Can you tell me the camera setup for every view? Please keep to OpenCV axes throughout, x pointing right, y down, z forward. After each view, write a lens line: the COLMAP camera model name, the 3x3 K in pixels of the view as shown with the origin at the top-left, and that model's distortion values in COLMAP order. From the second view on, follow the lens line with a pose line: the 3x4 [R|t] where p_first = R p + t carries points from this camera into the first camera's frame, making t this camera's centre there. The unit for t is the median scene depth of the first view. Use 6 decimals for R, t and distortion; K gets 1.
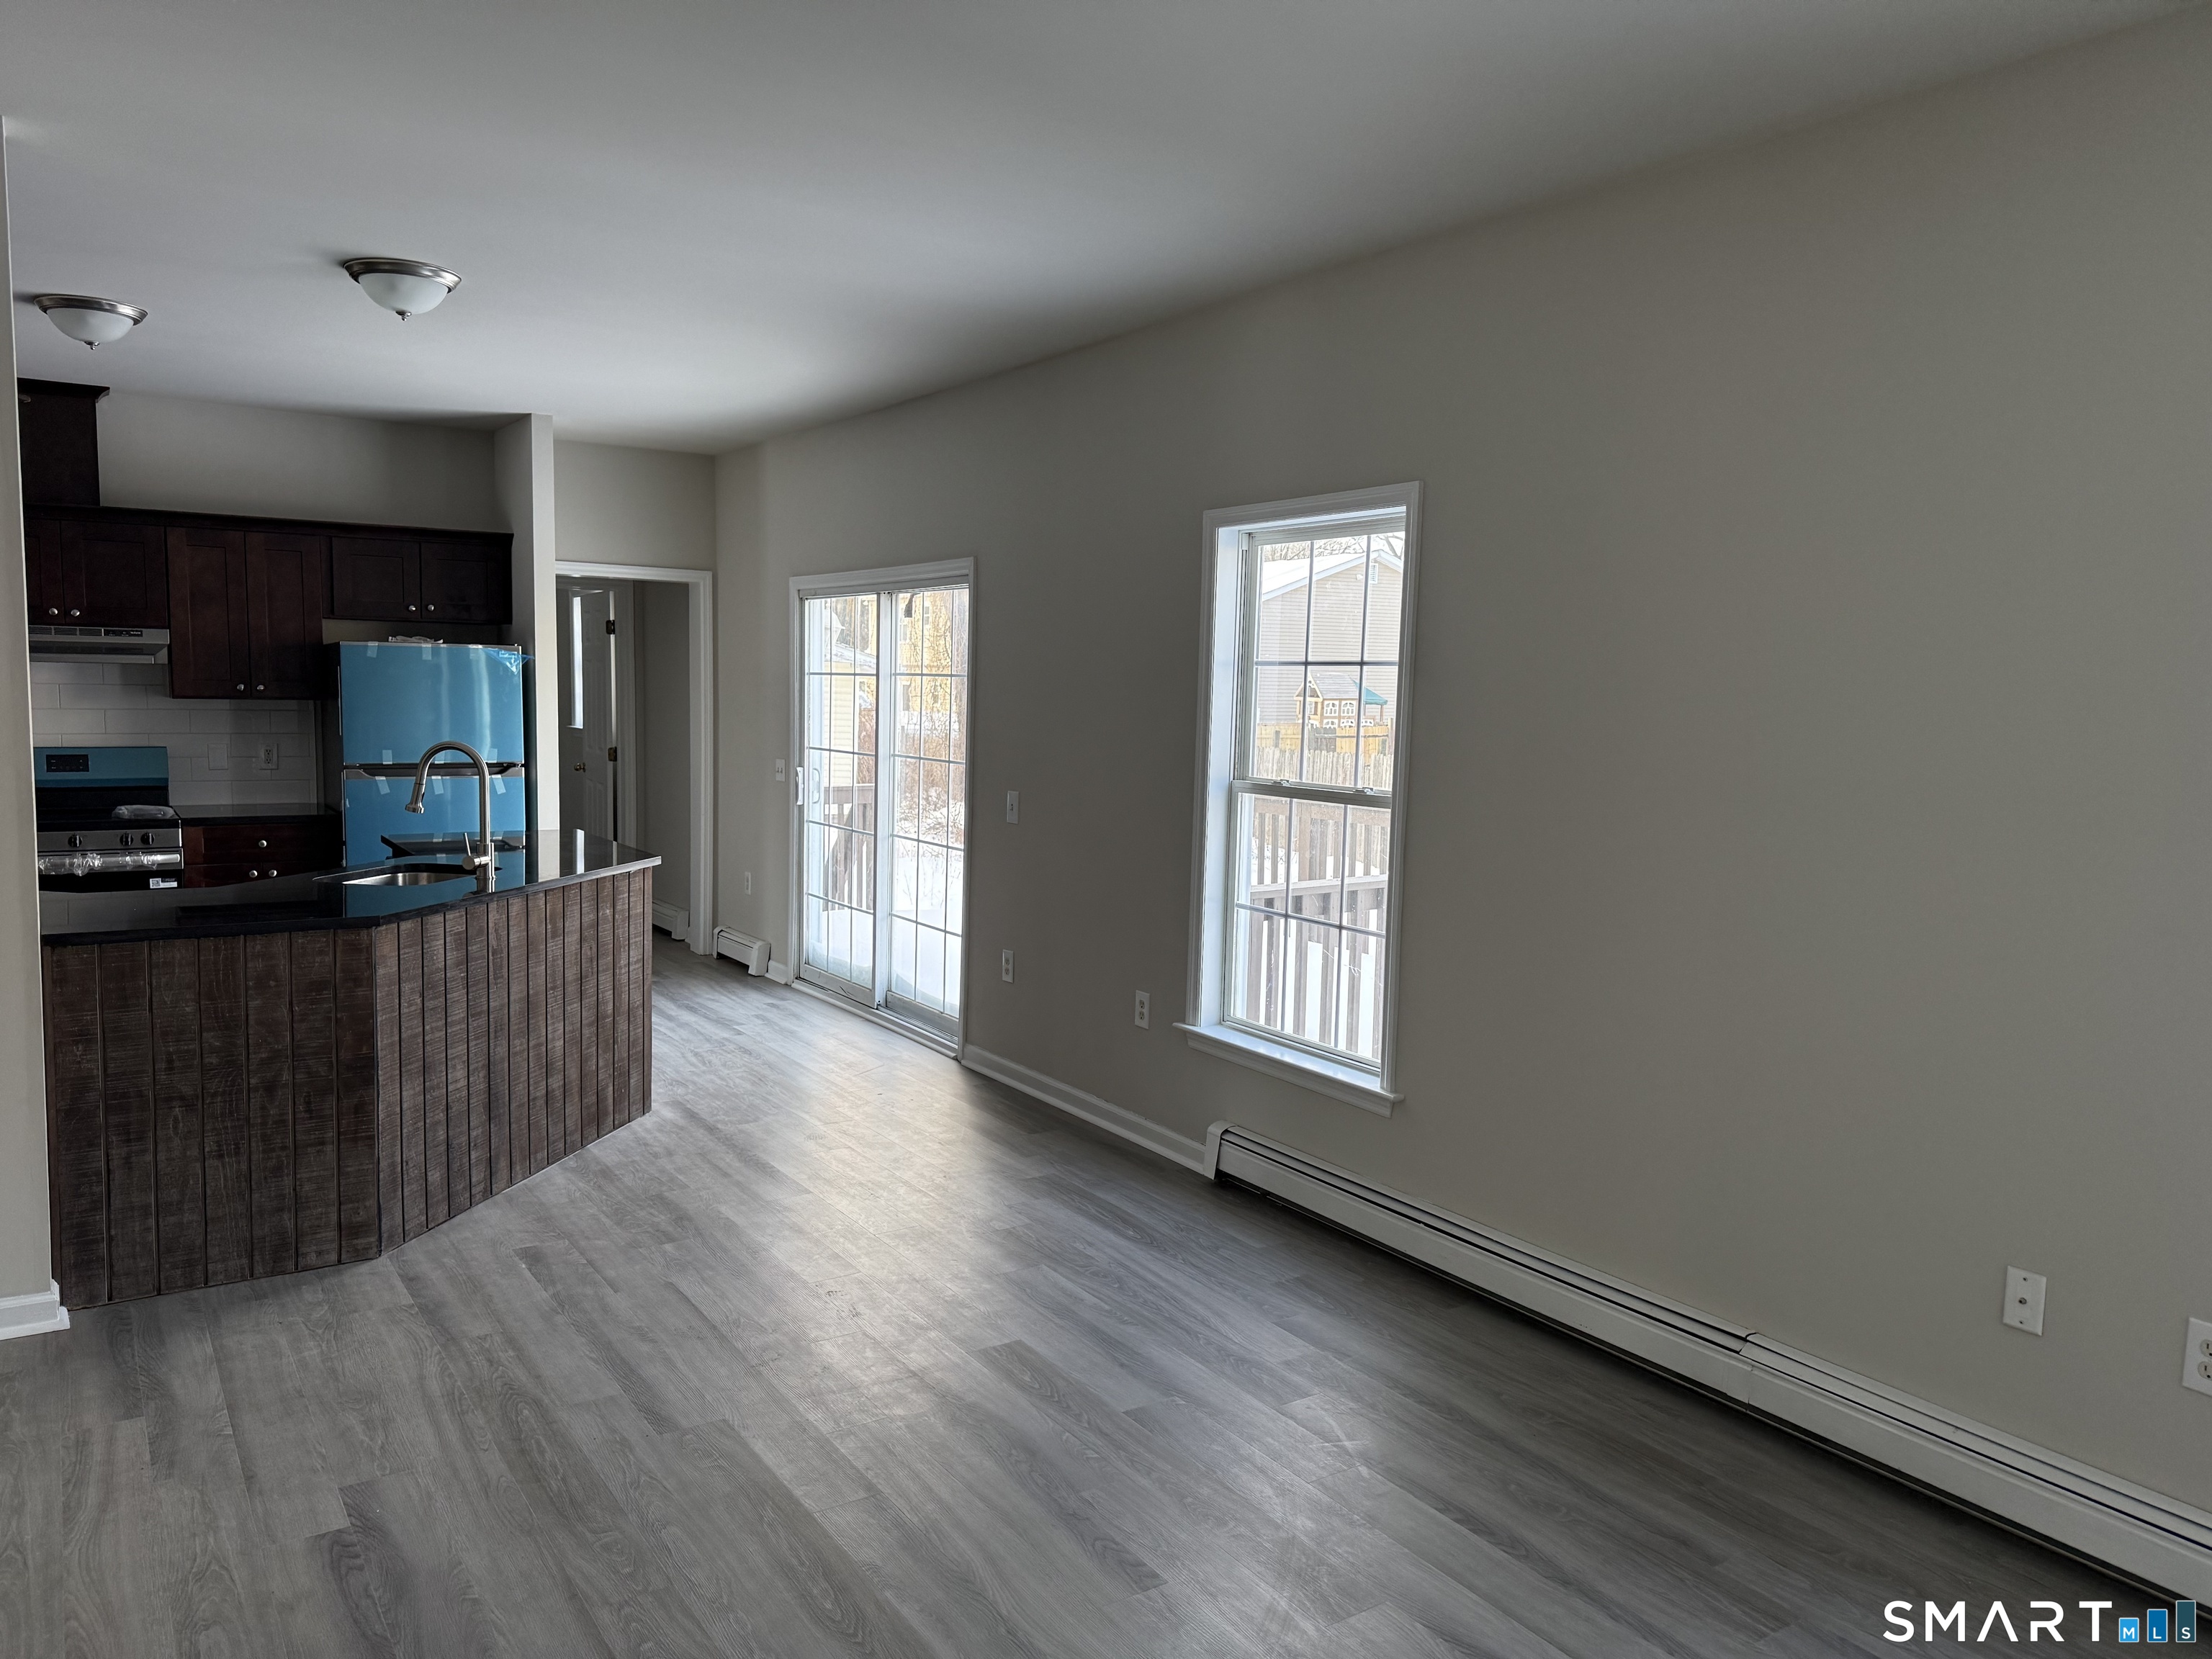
lens RADIAL K [[1571.7, 0, 1127.7], [0, 1571.7, 835.6], [0, 0, 1]] dist [0.014601, -0.005484]
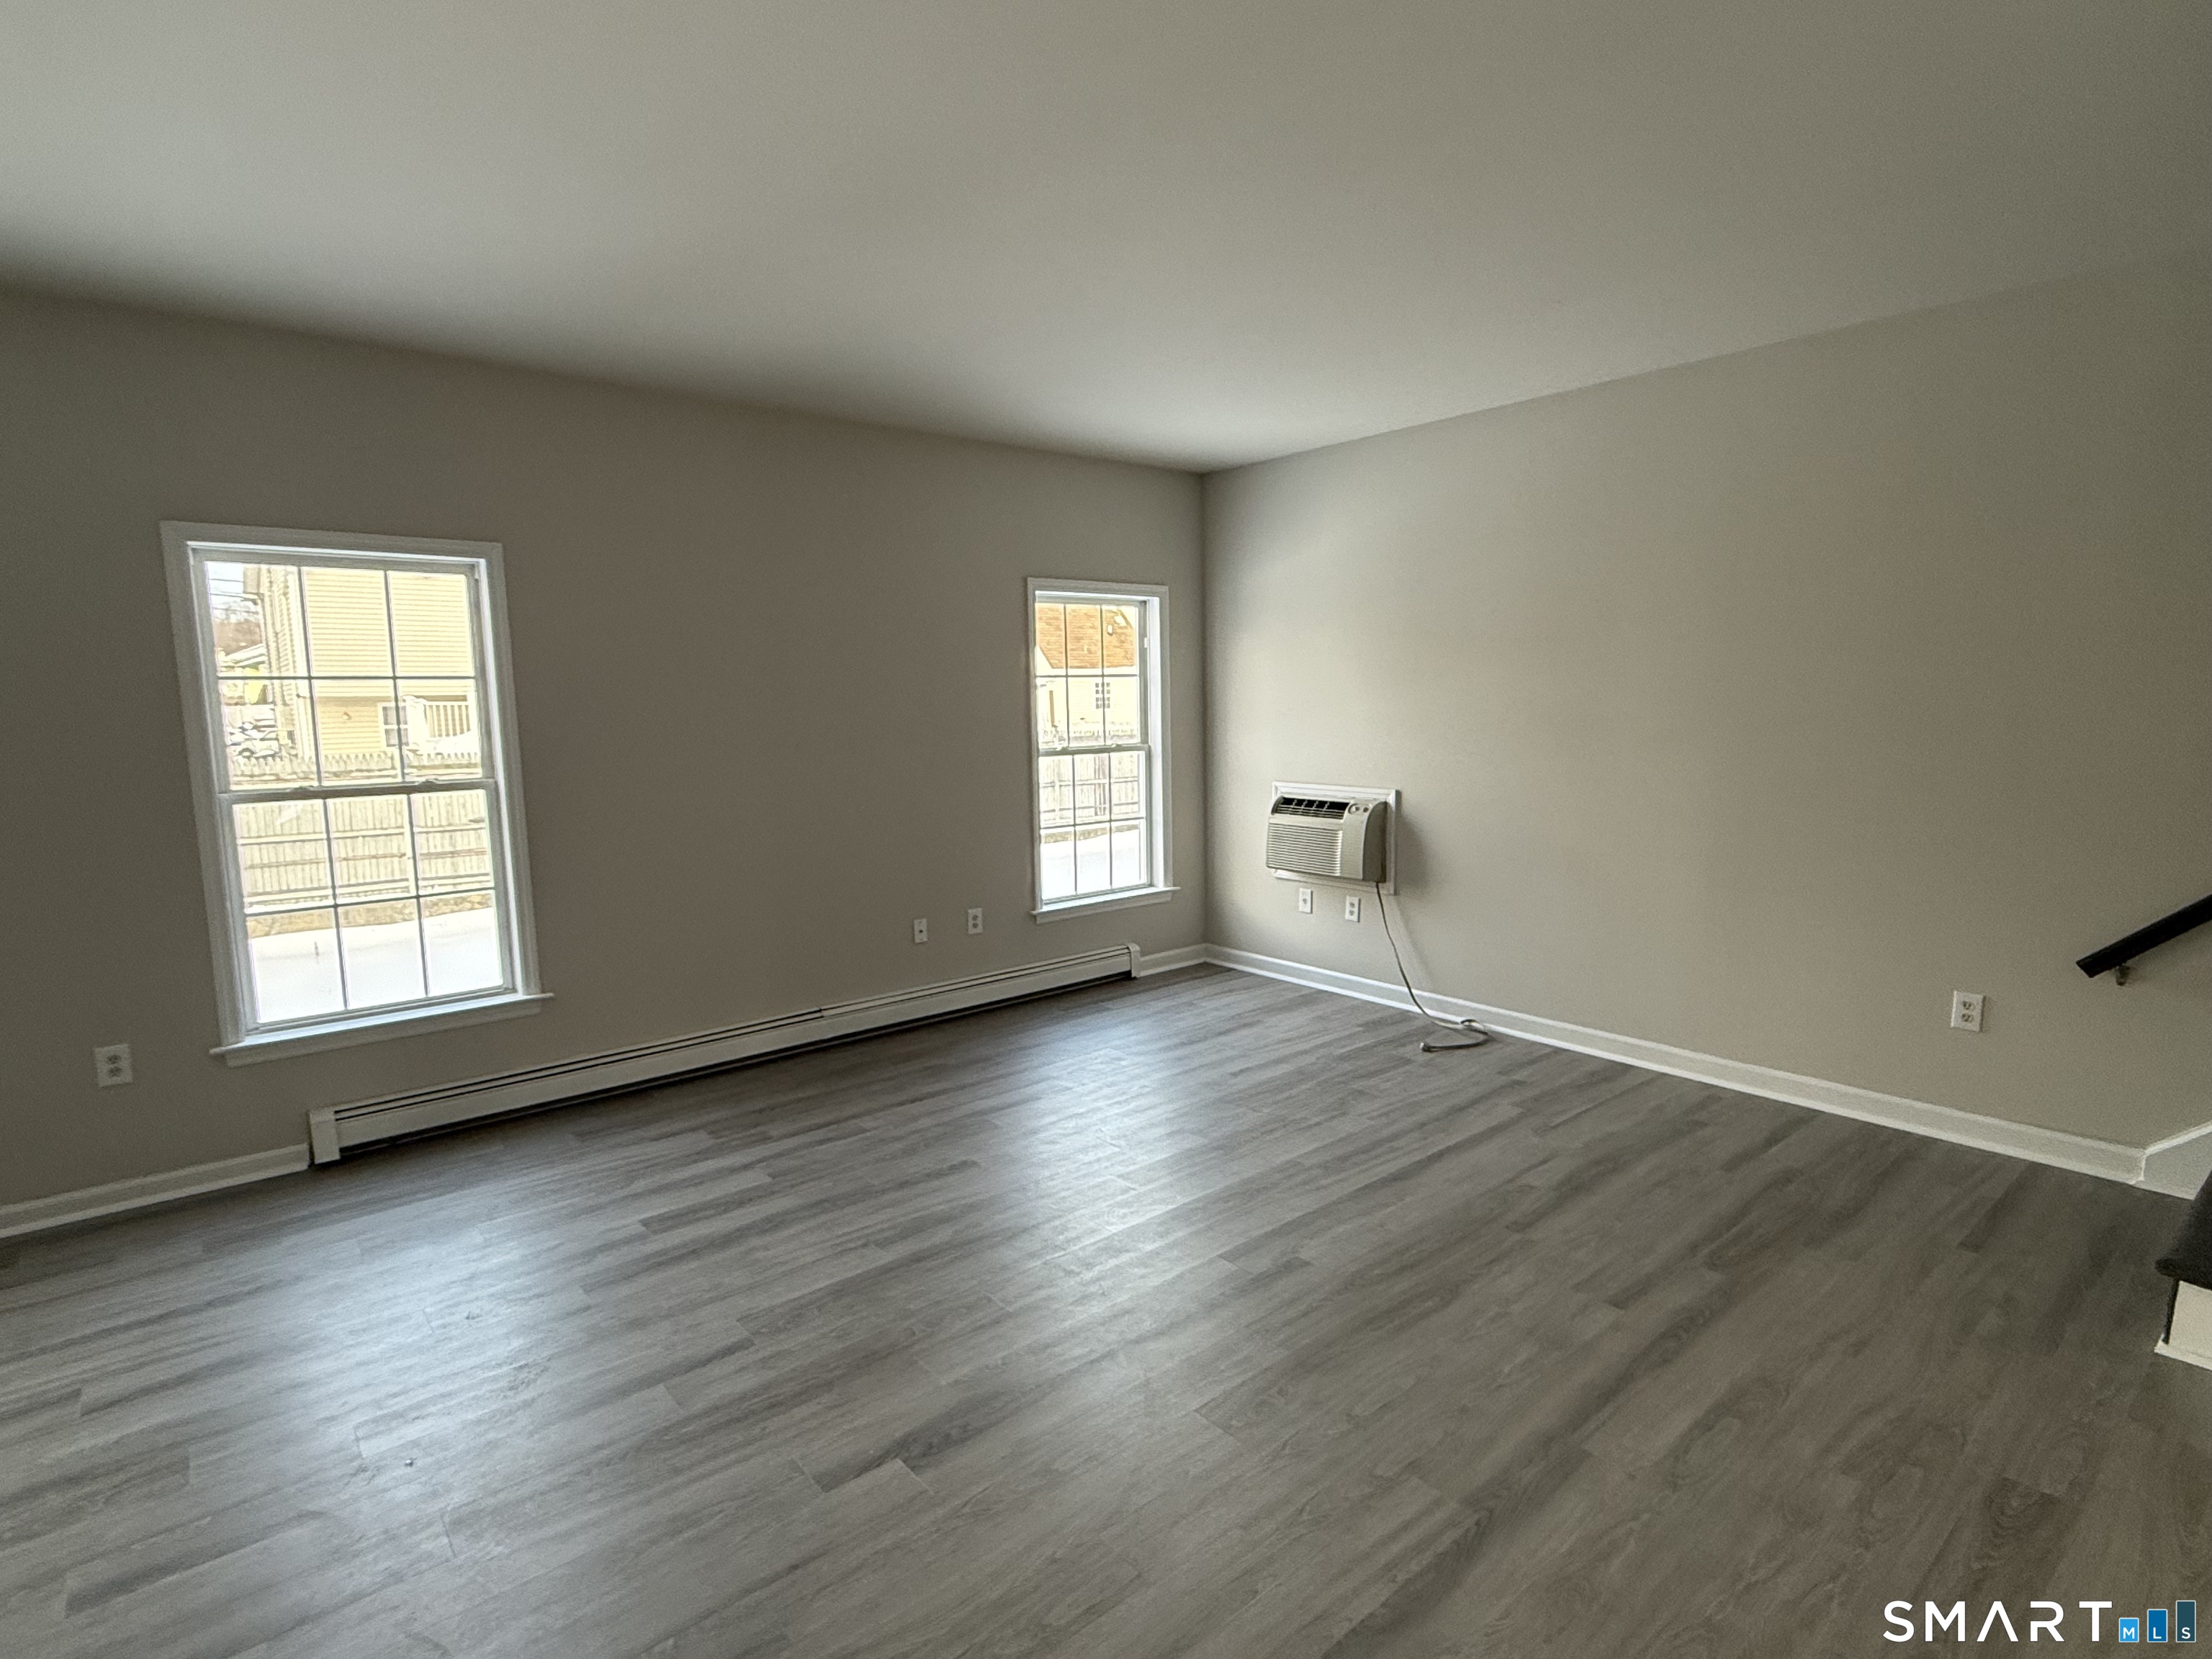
lens RADIAL K [[1117.4, 0, 1106.1], [0, 1117.4, 826.9], [0, 0, 1]] dist [0.004710, -0.003448]
pose [[-0.096703, -0.140037, 0.985413, -1.043371], [0.113696, 0.982018, 0.150712, -0.088759], [-0.988798, 0.126612, -0.079042, 0.733147]]
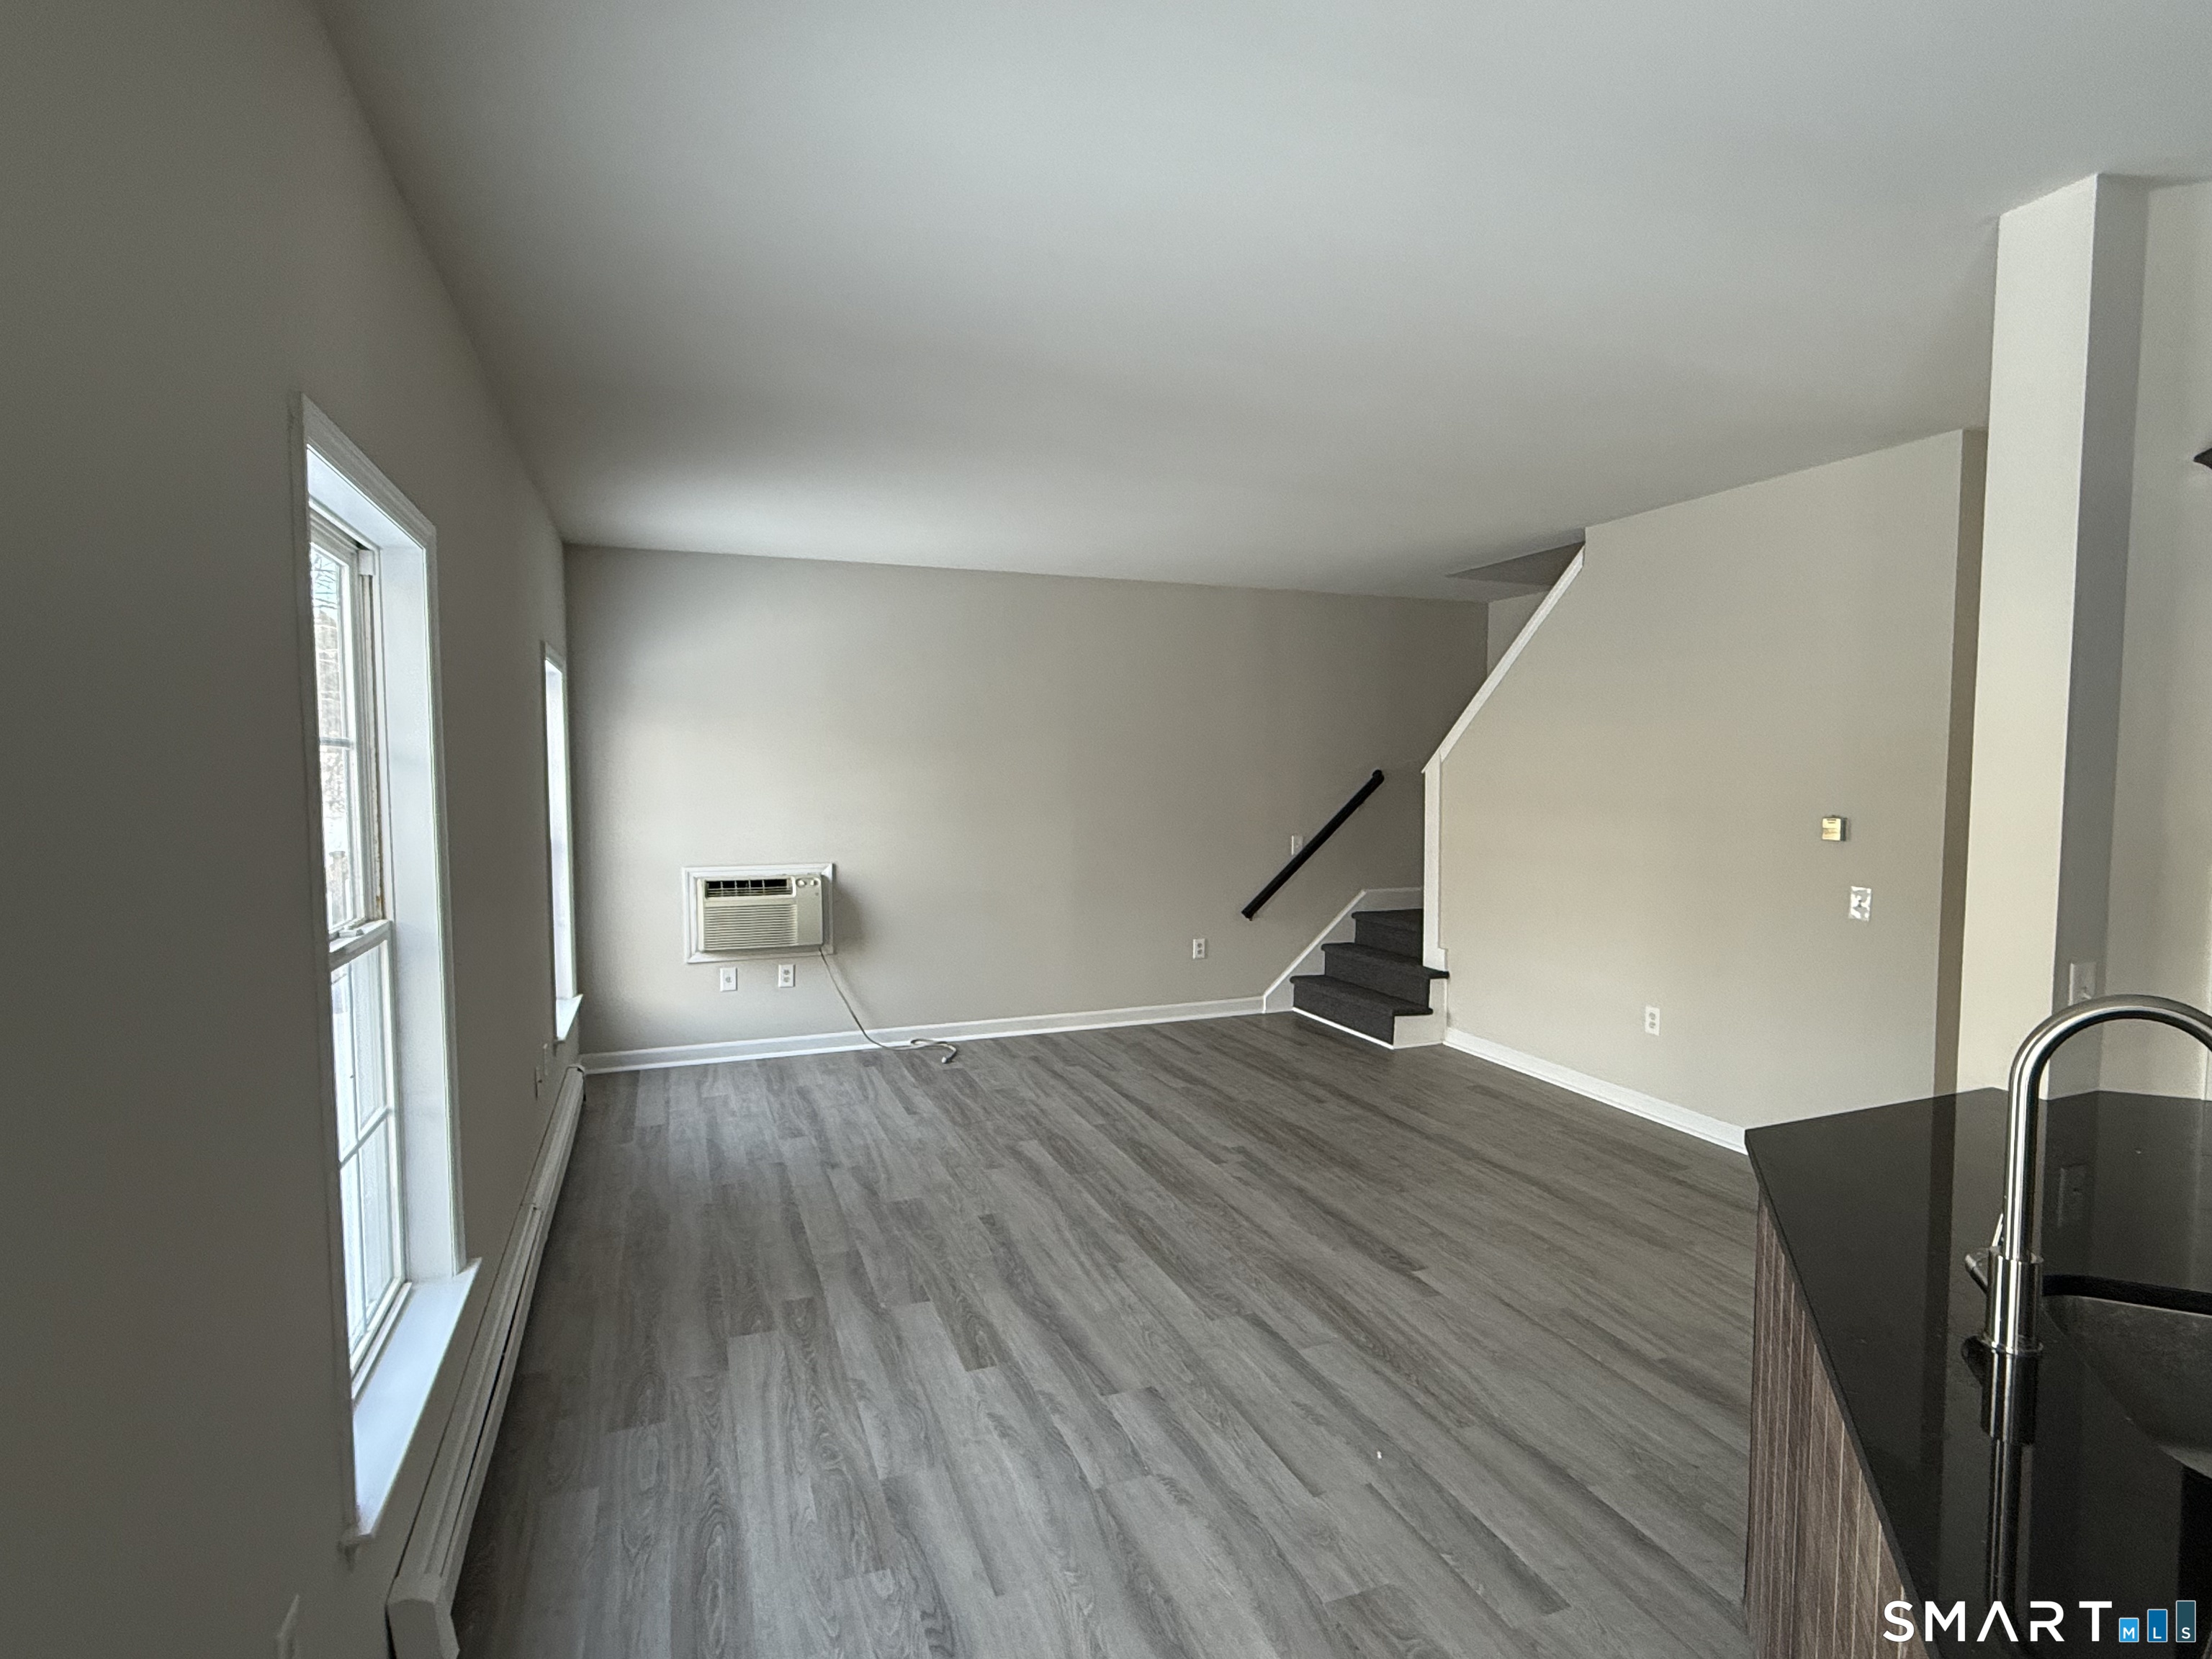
lens RADIAL K [[1117.4, 0, 1100.0], [0, 1117.4, 839.8], [0, 0, 1]] dist [0.004710, -0.003448]
pose [[-0.971246, -0.037780, 0.235061, -0.367185], [0.001843, 0.986106, 0.166106, -0.198640], [-0.238070, 0.161763, -0.957682, 1.855264]]
